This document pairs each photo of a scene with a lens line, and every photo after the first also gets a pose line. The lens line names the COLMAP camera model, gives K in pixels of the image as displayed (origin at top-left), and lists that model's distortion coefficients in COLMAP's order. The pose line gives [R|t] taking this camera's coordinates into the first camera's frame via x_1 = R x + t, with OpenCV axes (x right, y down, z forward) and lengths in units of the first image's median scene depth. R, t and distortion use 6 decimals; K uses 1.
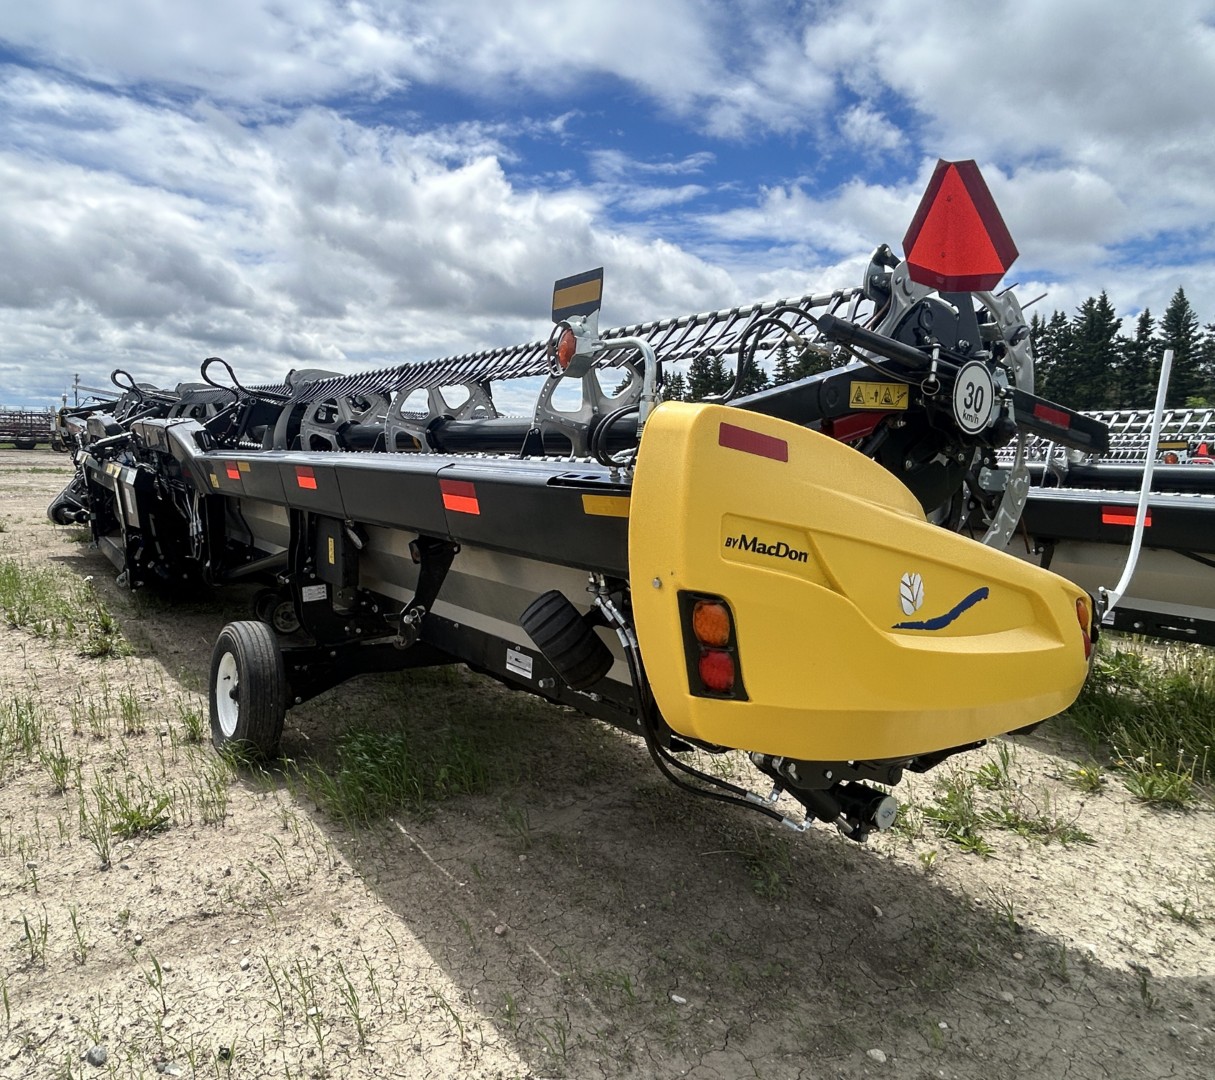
lens RADIAL K [[827.4, 0, 605.1], [0, 827.4, 537.4], [0, 0, 1]] dist [-0.011870, 0.001995]
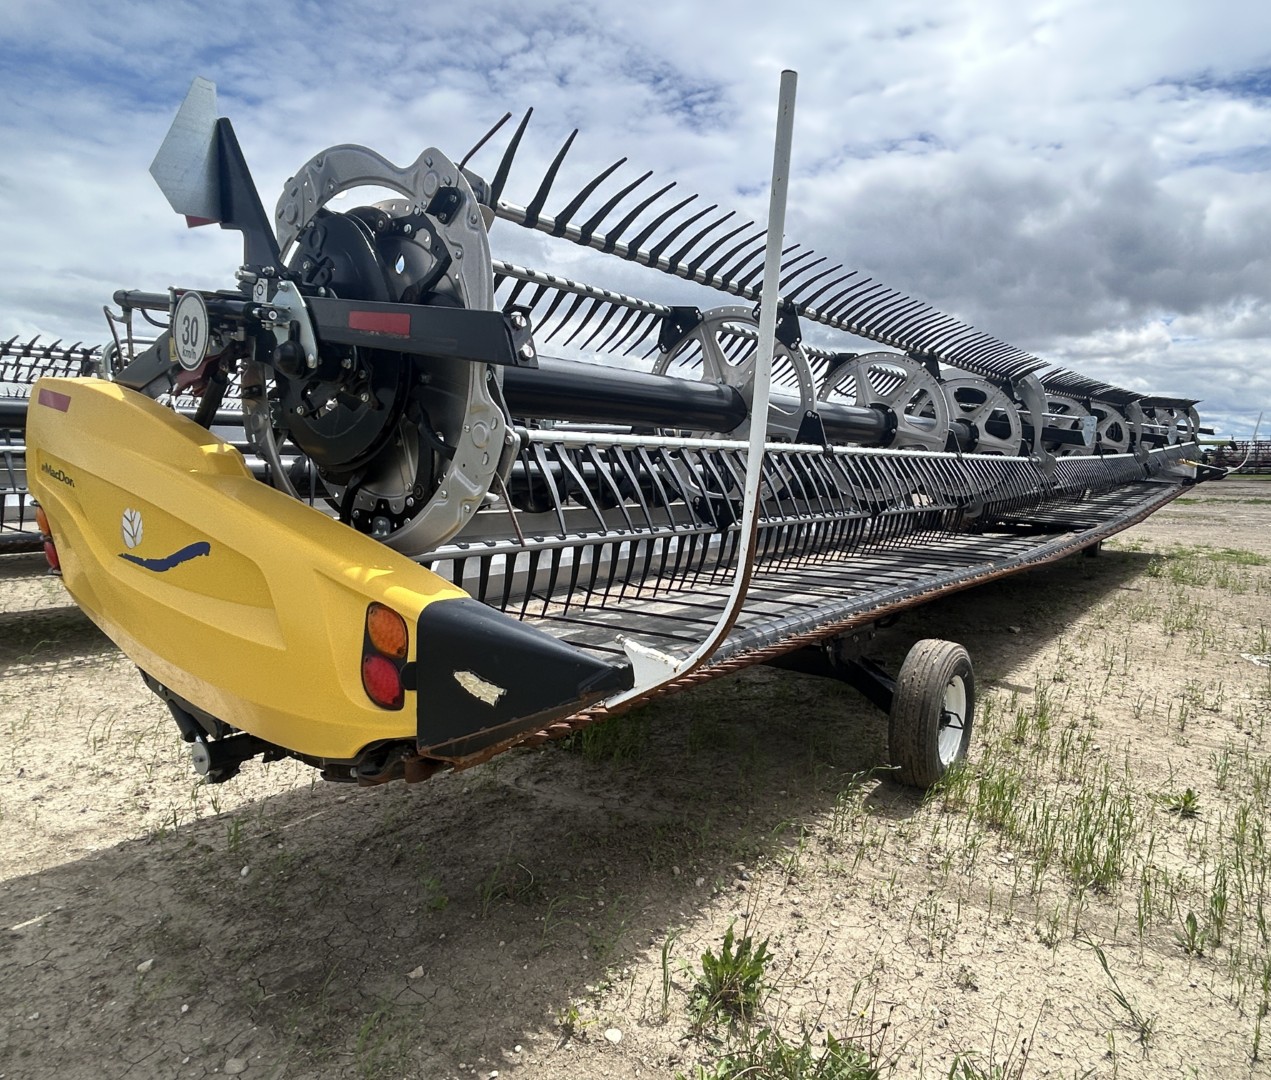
lens RADIAL K [[856.9, 0, 634.3], [0, 856.9, 540.4], [0, 0, 1]] dist [0.004198, 0.001693]
pose [[0.313641, 0.065576, -0.947275, 1.416903], [-0.100327, 0.994317, 0.035615, -0.018876], [0.944227, 0.083867, 0.318437, 1.095410]]
